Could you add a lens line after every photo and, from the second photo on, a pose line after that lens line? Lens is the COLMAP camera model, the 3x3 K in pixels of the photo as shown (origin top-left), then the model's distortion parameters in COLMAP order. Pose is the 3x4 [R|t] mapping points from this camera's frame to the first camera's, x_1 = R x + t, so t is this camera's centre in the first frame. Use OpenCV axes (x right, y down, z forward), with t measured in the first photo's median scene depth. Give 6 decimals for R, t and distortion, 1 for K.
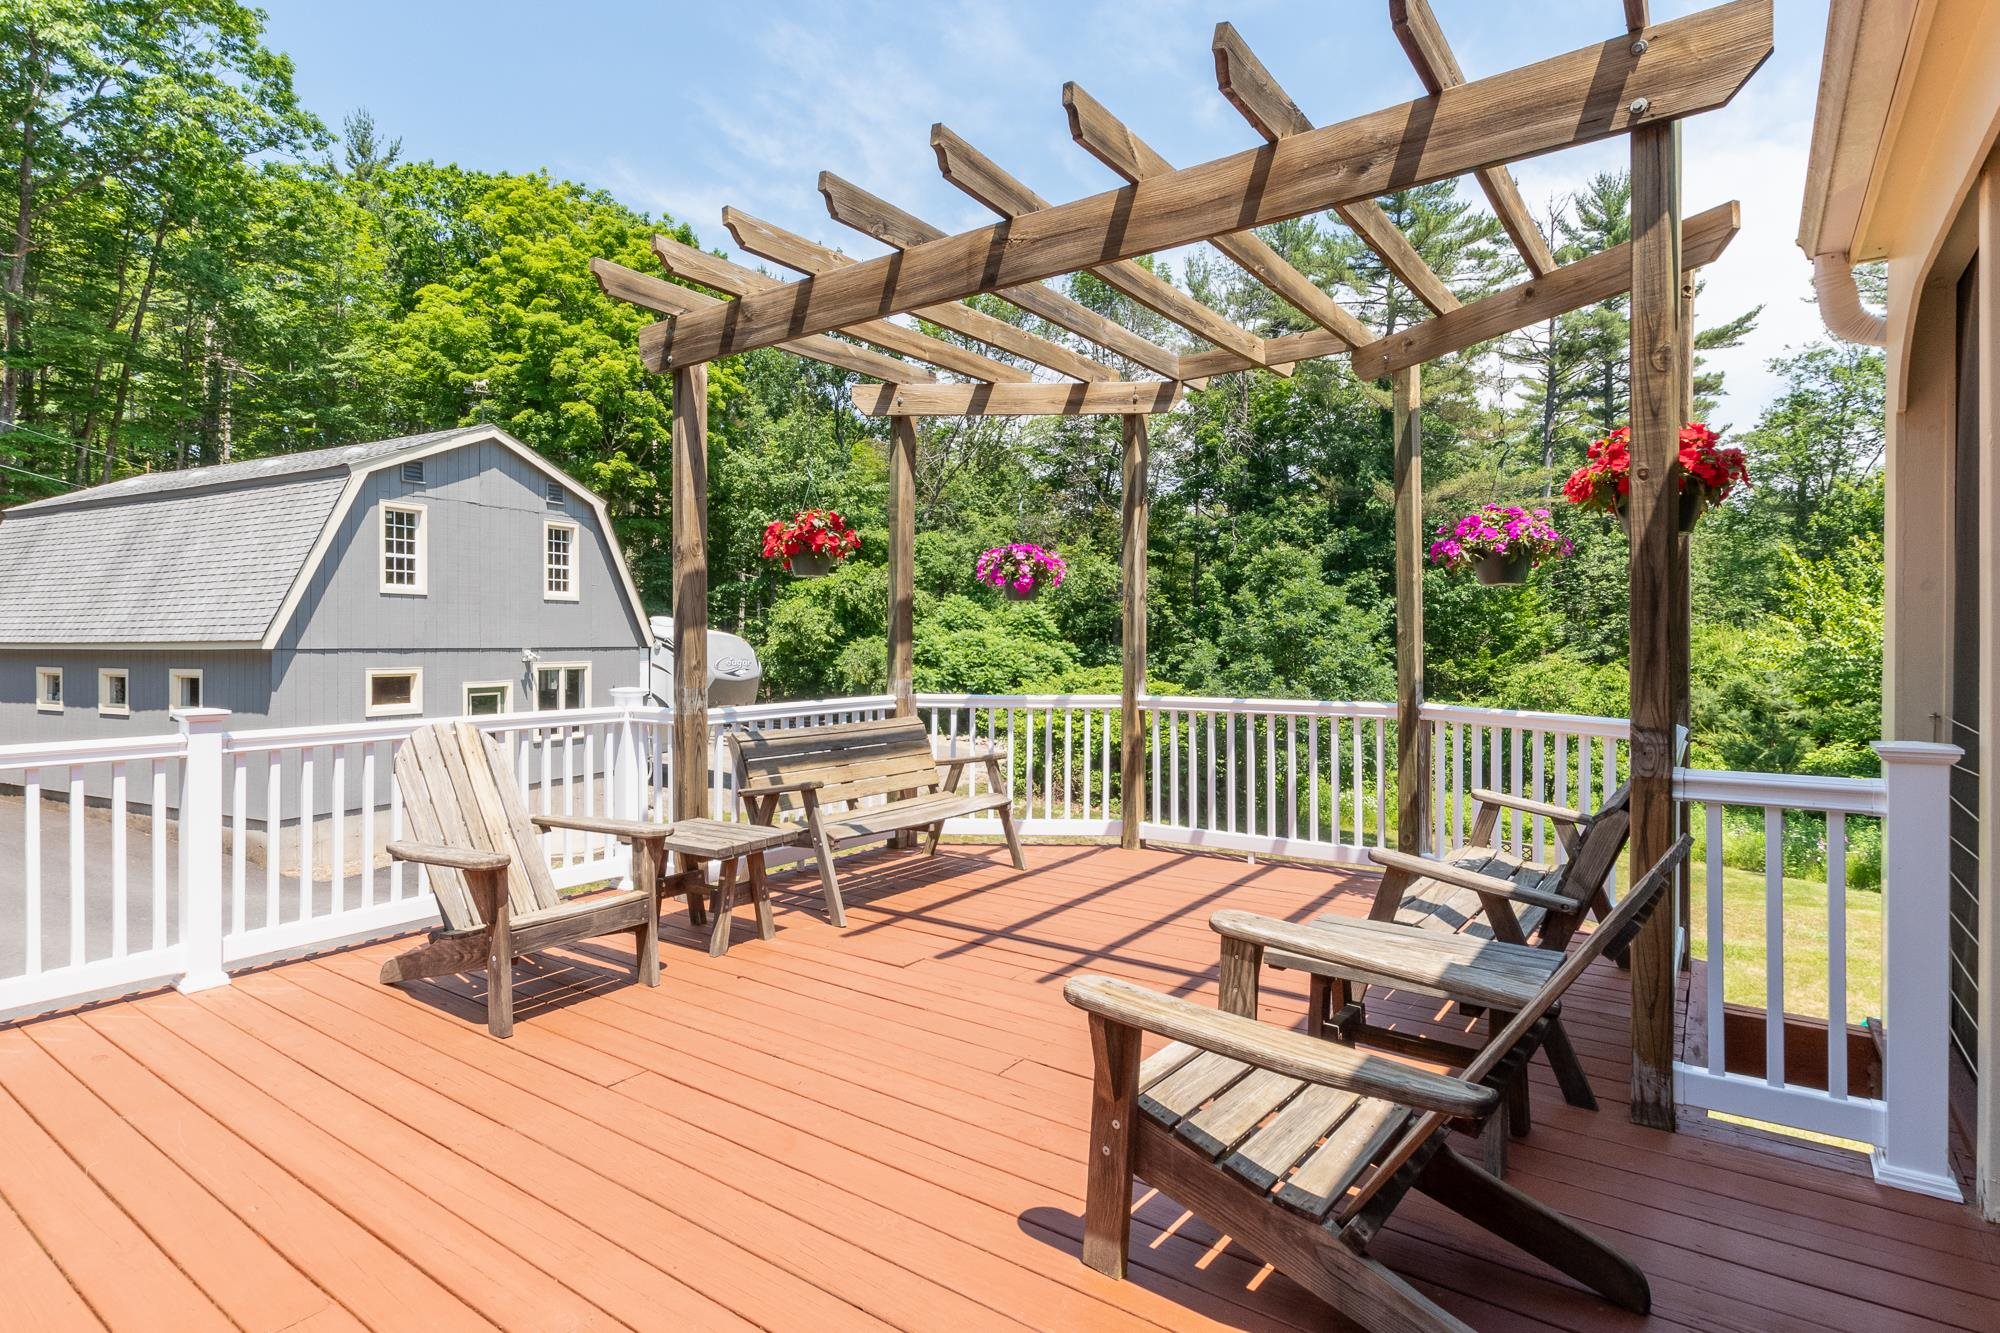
lens RADIAL K [[902.9, 0, 907.9], [0, 902.9, 646.9], [0, 0, 1]] dist [0.002209, -0.001073]
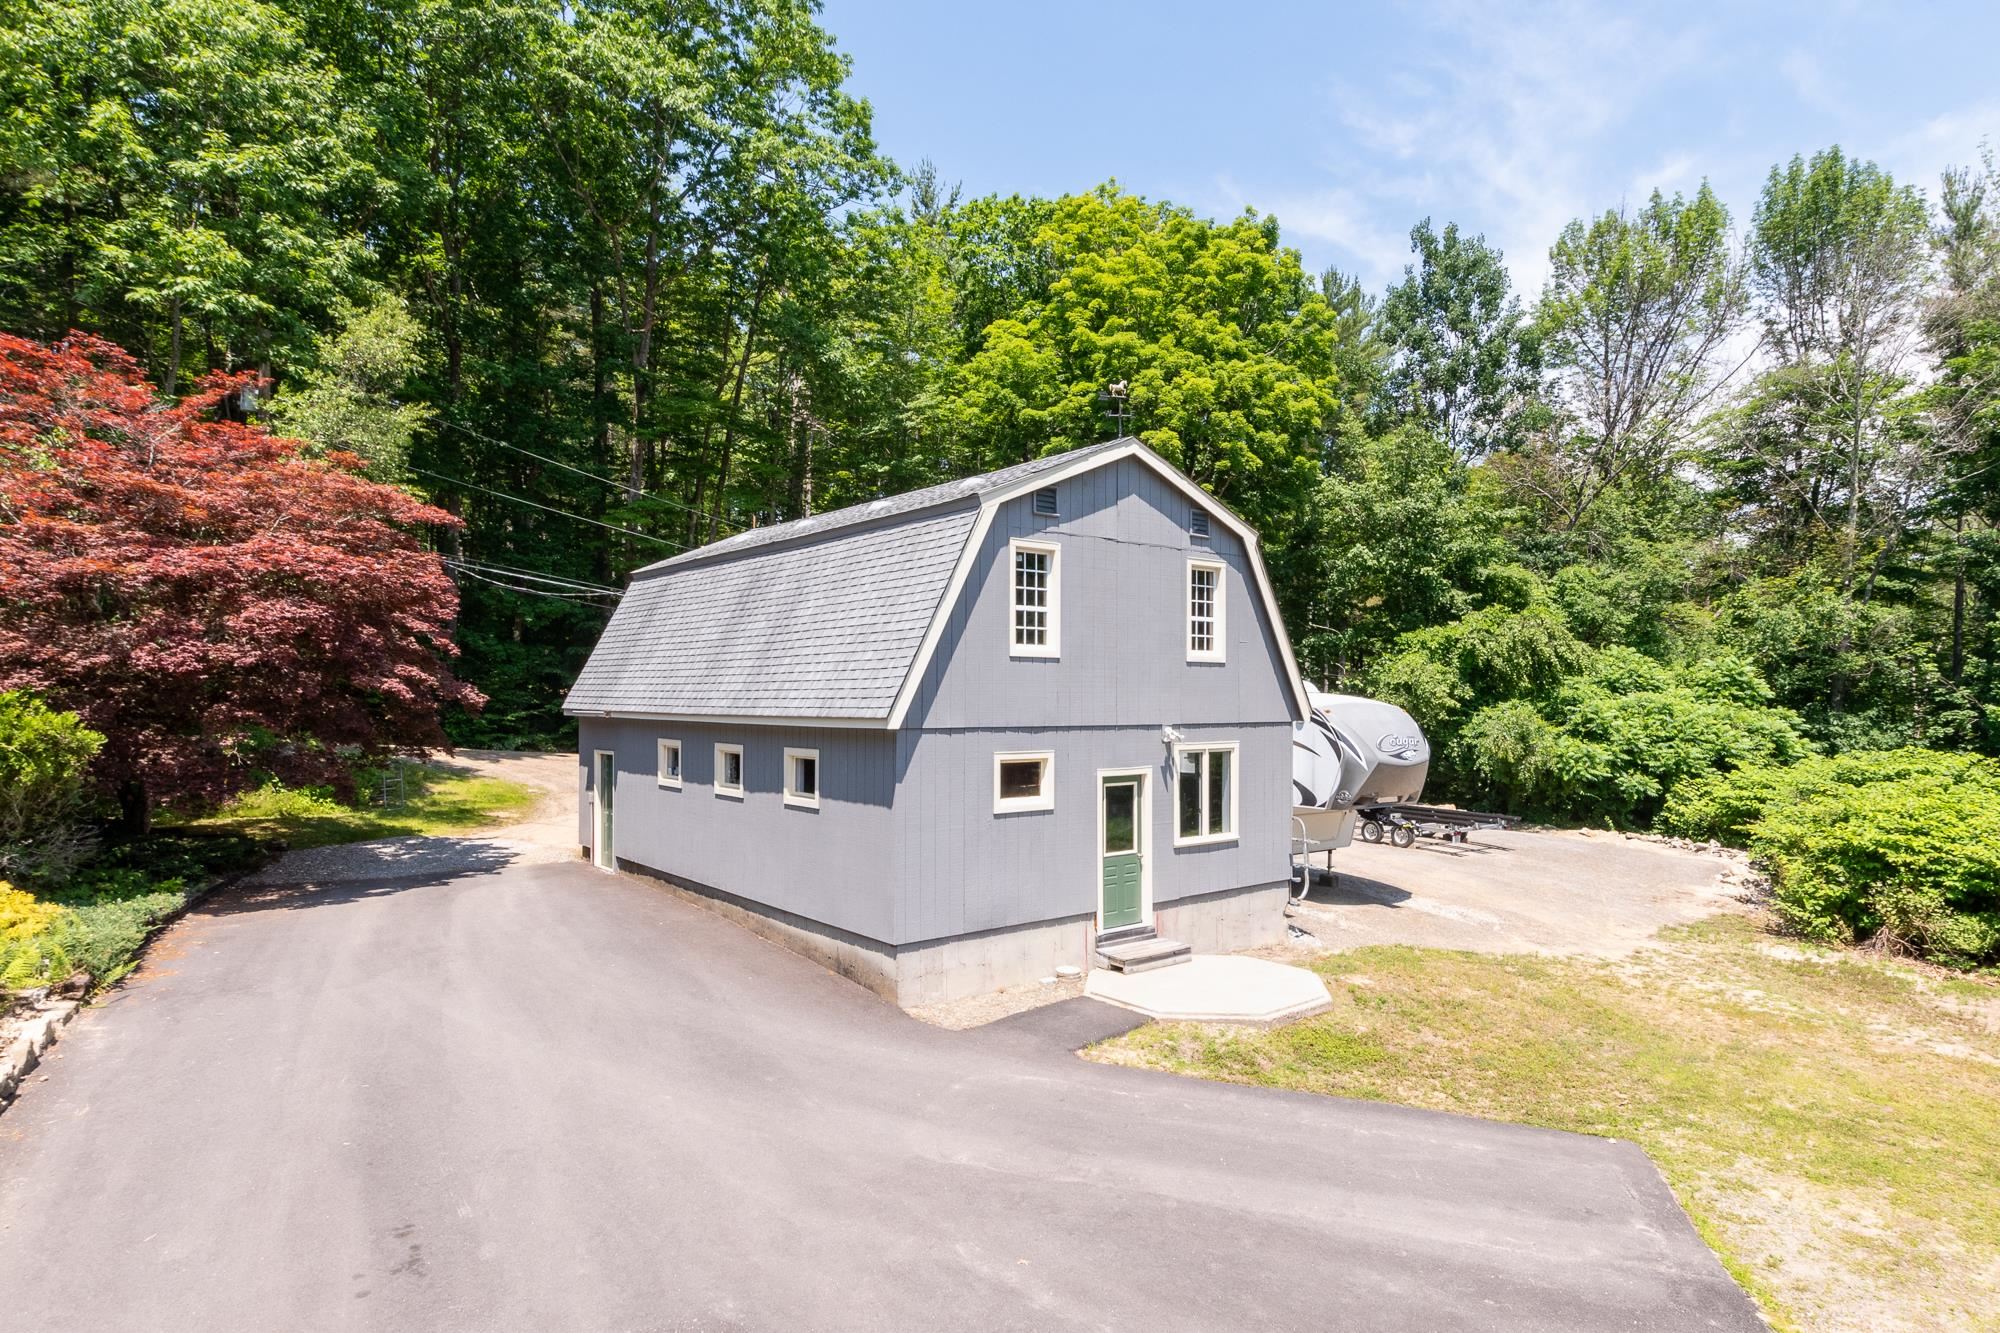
lens RADIAL K [[924.6, 0, 1116.1], [0, 924.6, 695.6], [0, 0, 1]] dist [-0.001622, 0.000253]
pose [[0.954076, 0.005532, -0.299515, -0.129540], [-0.006314, 0.999979, -0.001643, -0.012571], [0.299499, 0.003459, 0.954090, 0.131809]]
